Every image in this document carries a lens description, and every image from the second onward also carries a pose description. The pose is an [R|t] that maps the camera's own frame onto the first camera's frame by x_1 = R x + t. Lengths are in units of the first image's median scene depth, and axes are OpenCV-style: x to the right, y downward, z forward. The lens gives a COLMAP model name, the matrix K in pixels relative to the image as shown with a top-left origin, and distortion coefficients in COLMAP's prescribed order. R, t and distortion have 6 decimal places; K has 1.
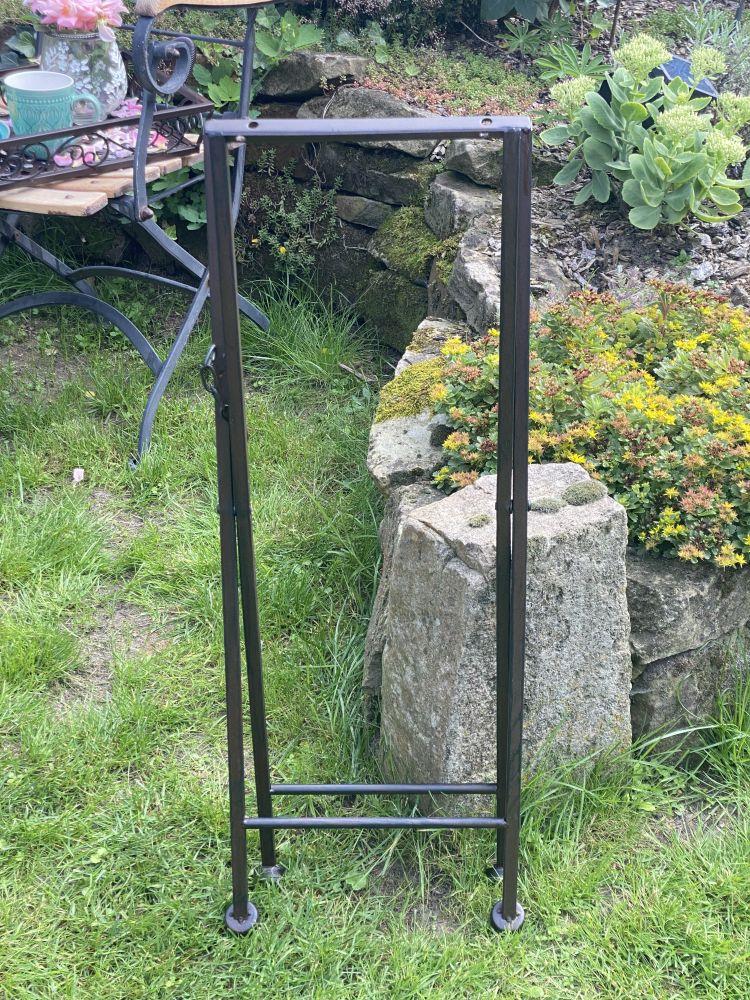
lens RADIAL K [[1493.5, 0, 375.0], [0, 1493.5, 500.0], [0, 0, 1]] dist [0.187321, -0.451573]
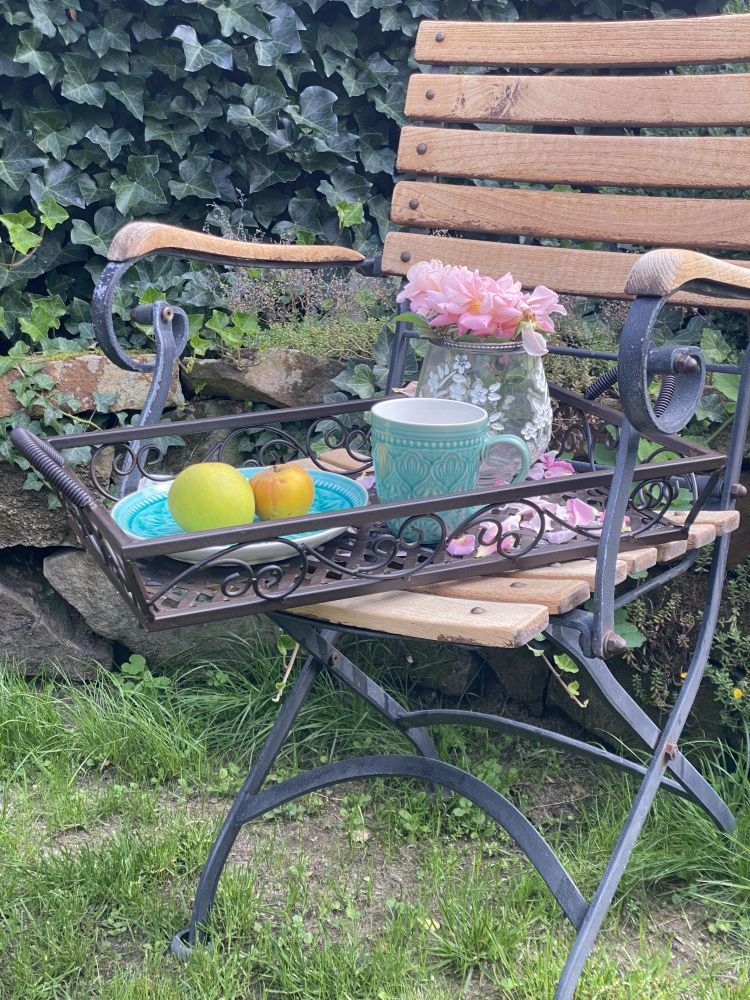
lens RADIAL K [[1493.5, 0, 375.0], [0, 1493.5, 500.0], [0, 0, 1]] dist [0.187321, -0.451573]
pose [[0.989810, 0.029850, -0.139233, -0.155317], [-0.064122, 0.966470, -0.248645, -0.096873], [0.127142, 0.255040, 0.958535, 0.442265]]
